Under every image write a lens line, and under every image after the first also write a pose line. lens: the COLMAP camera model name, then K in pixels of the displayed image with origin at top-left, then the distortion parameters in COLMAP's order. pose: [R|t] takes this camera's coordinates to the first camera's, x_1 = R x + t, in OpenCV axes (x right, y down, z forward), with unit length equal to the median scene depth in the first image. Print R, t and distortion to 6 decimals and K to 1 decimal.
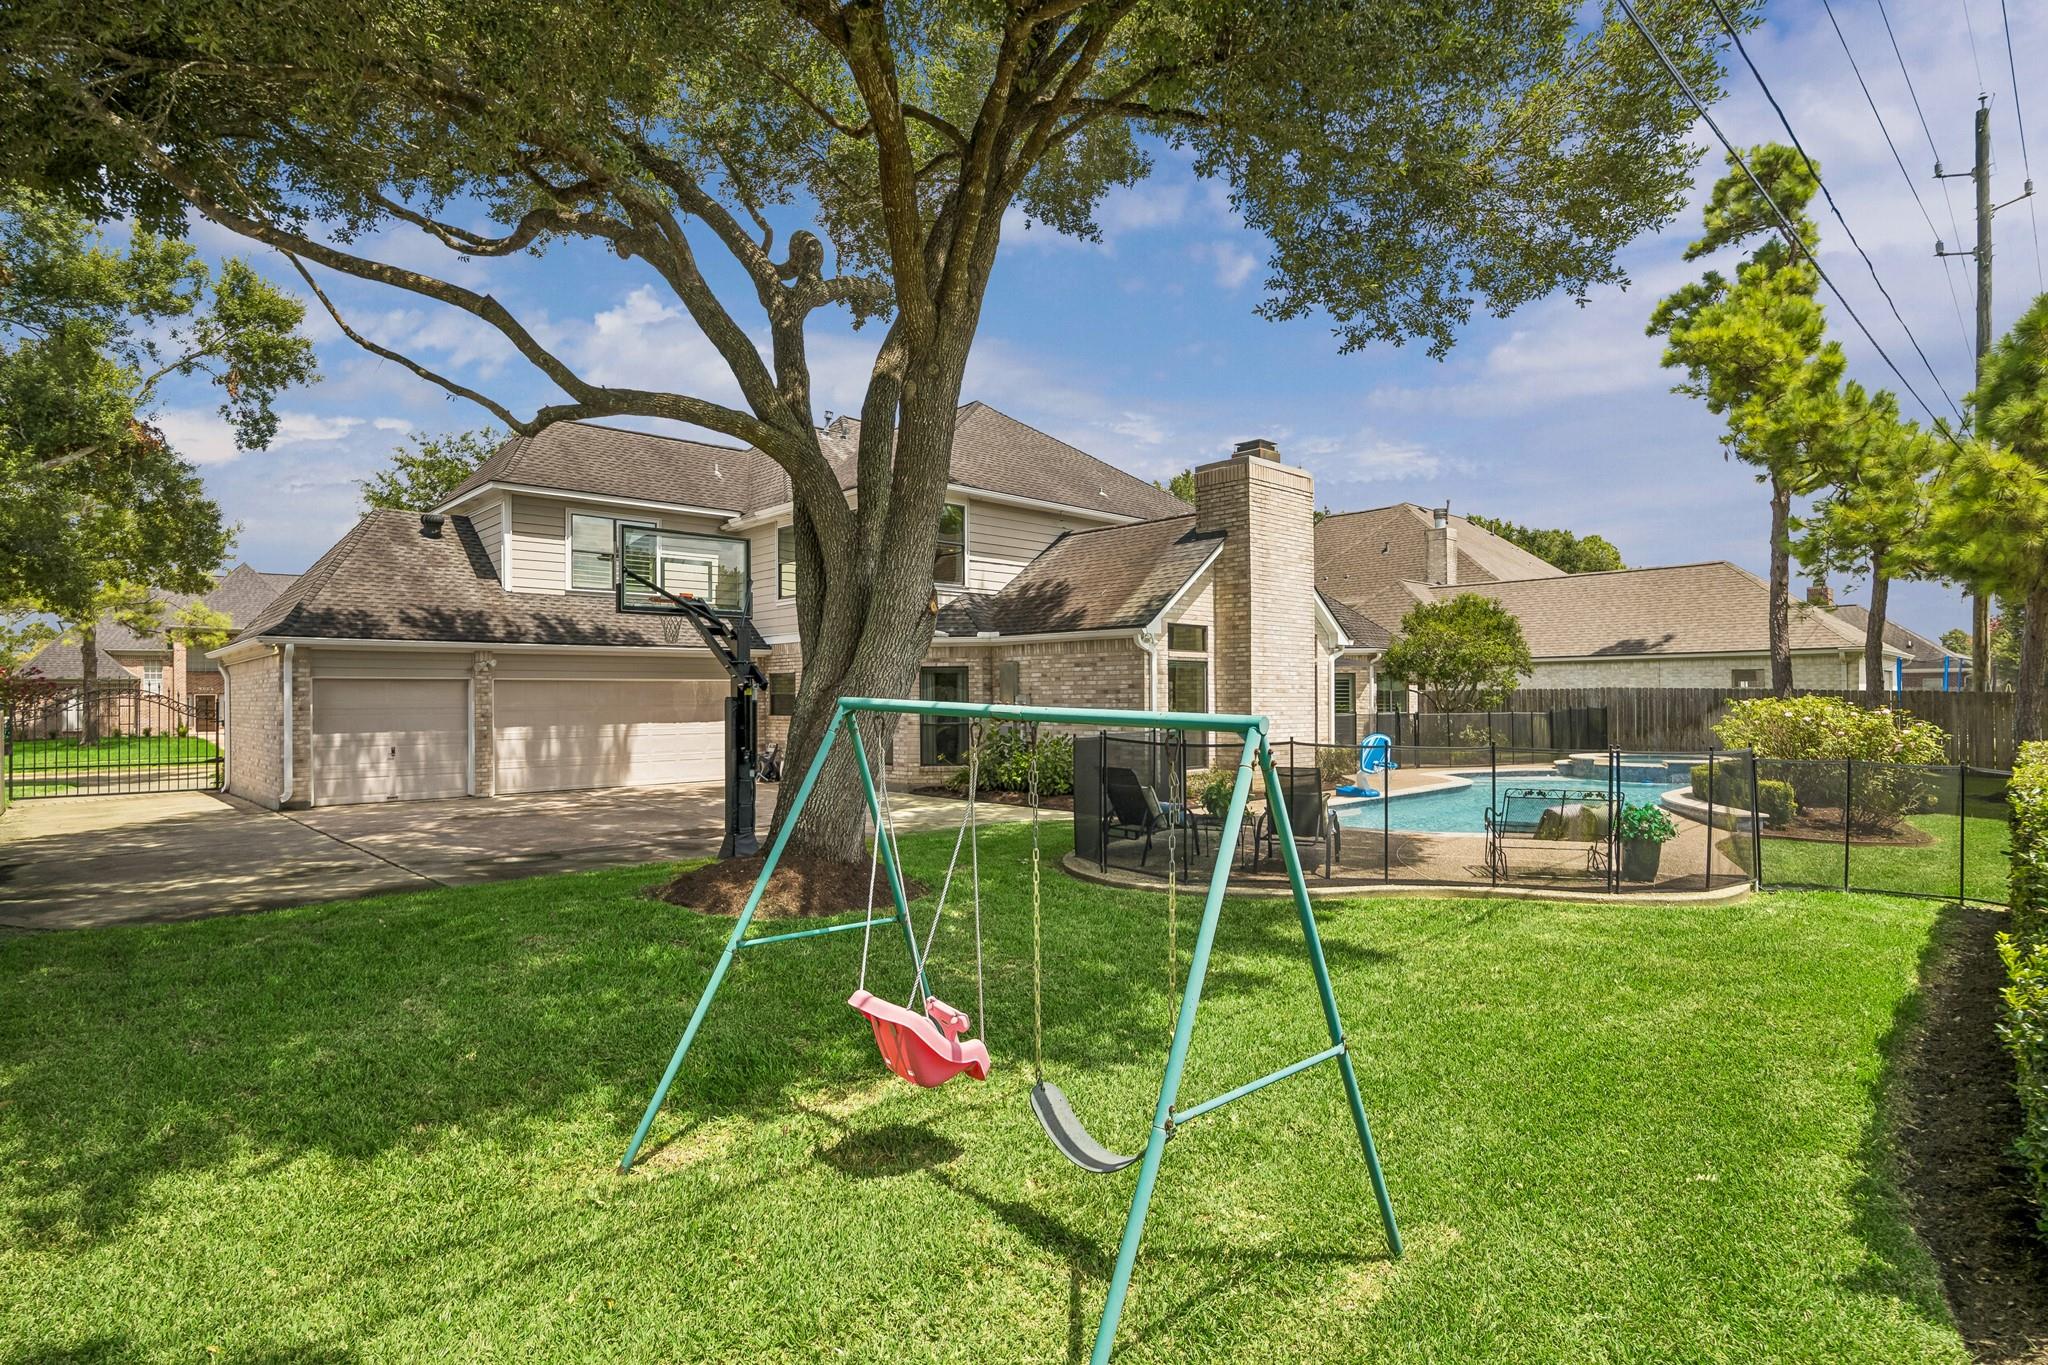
lens RADIAL K [[1133.9, 0, 1024.0], [0, 1133.9, 682.5], [0, 0, 1]] dist [-0.001211, -0.000453]
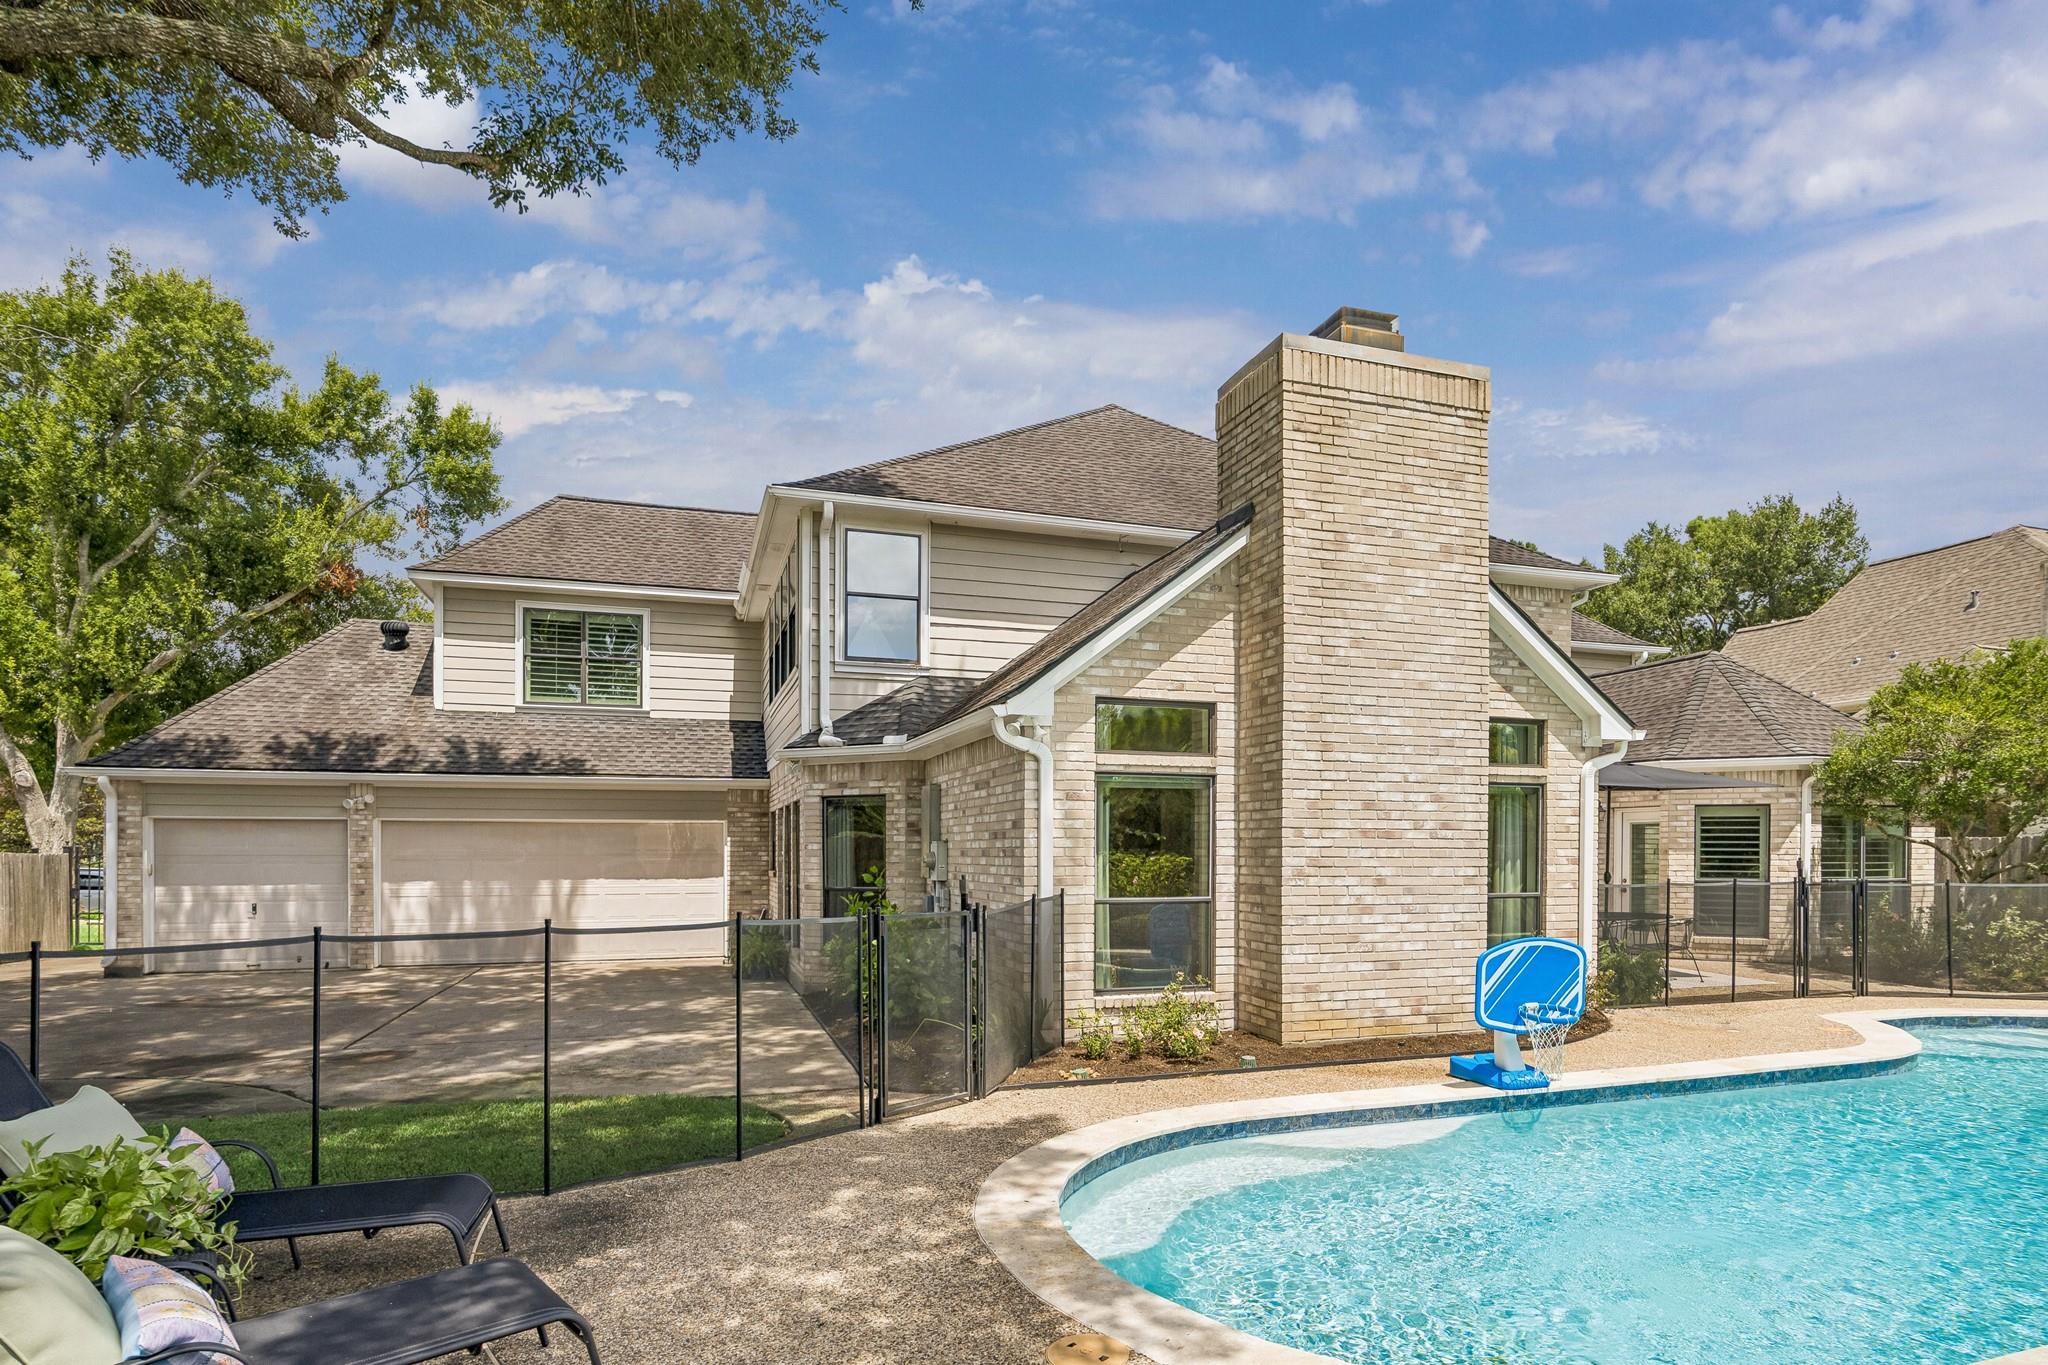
lens RADIAL K [[1186.3, 0, 1025.4], [0, 1186.3, 870.6], [0, 0, 1]] dist [-0.001958, -0.000336]
pose [[0.895759, 0.013029, -0.444350, 0.307609], [-0.000214, 0.999583, 0.028878, 0.008304], [0.444541, -0.025773, 0.895388, 0.480018]]
